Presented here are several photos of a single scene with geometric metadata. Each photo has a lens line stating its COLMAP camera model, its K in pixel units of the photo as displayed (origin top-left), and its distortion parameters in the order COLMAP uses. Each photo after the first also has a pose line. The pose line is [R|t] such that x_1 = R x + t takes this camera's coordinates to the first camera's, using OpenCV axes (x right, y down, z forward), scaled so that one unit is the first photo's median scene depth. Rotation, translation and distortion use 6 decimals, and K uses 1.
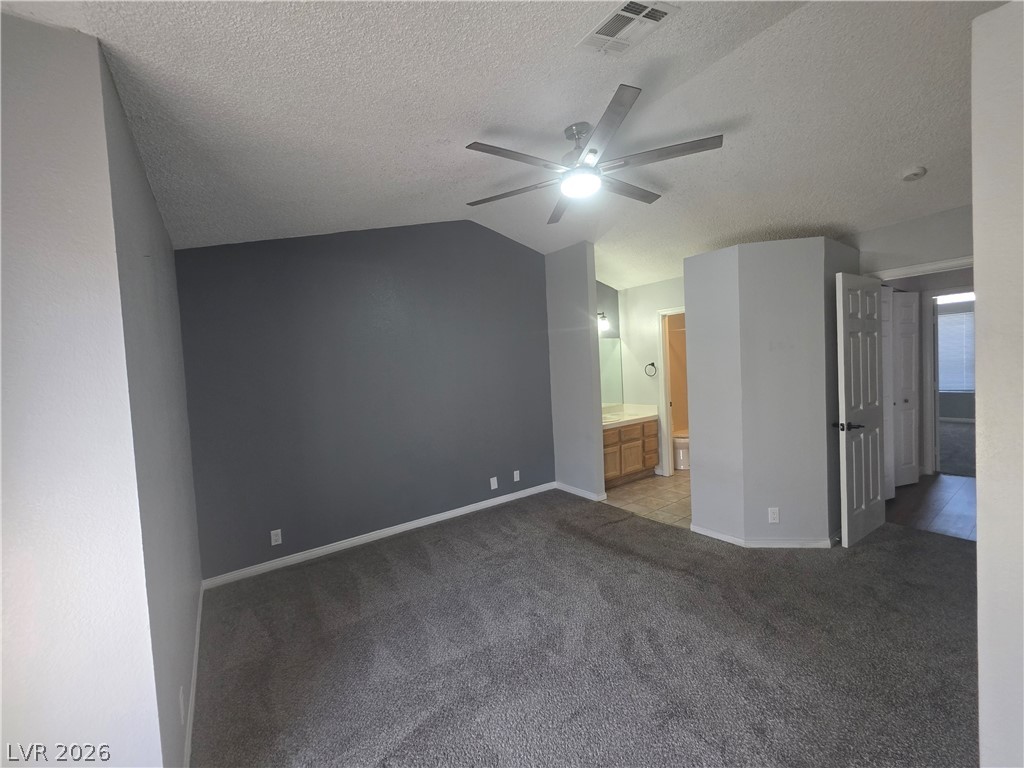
lens RADIAL K [[405.6, 0, 511.4], [0, 405.6, 386.7], [0, 0, 1]] dist [-0.000071, 0.000569]
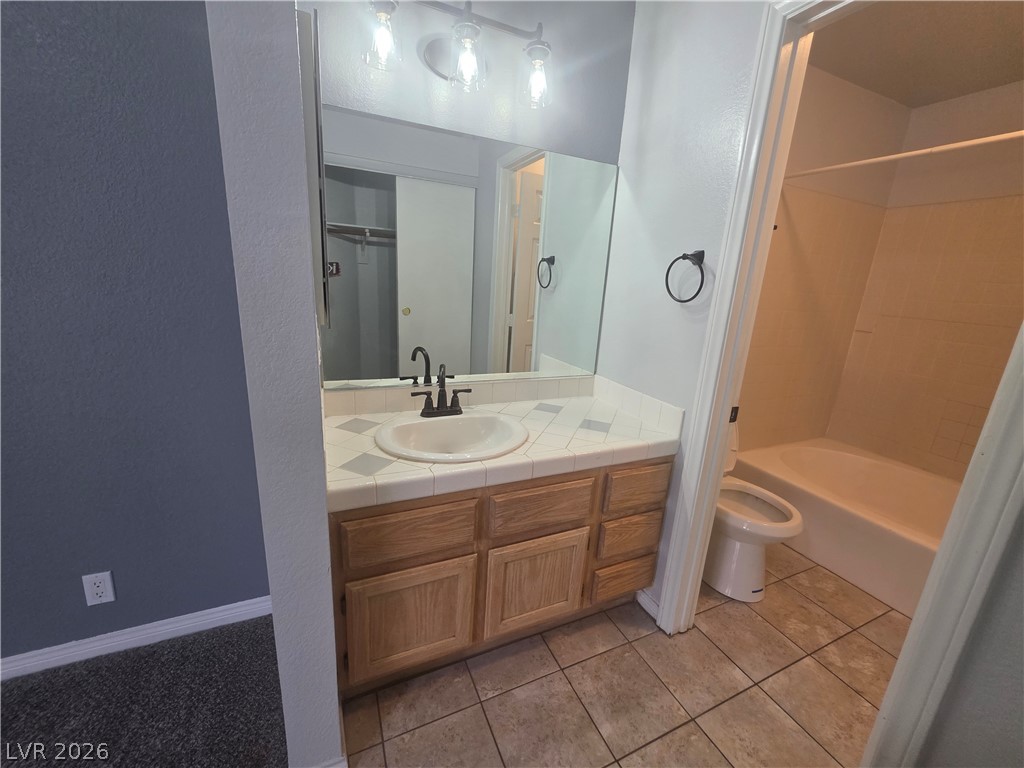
lens RADIAL K [[405.6, 0, 511.4], [0, 405.6, 386.7], [0, 0, 1]] dist [-0.000071, 0.000569]
pose [[0.974193, 0.154593, -0.164466, 0.297653], [-0.116374, 0.968334, 0.220877, -0.018321], [0.193404, -0.196037, 0.961335, 0.733038]]
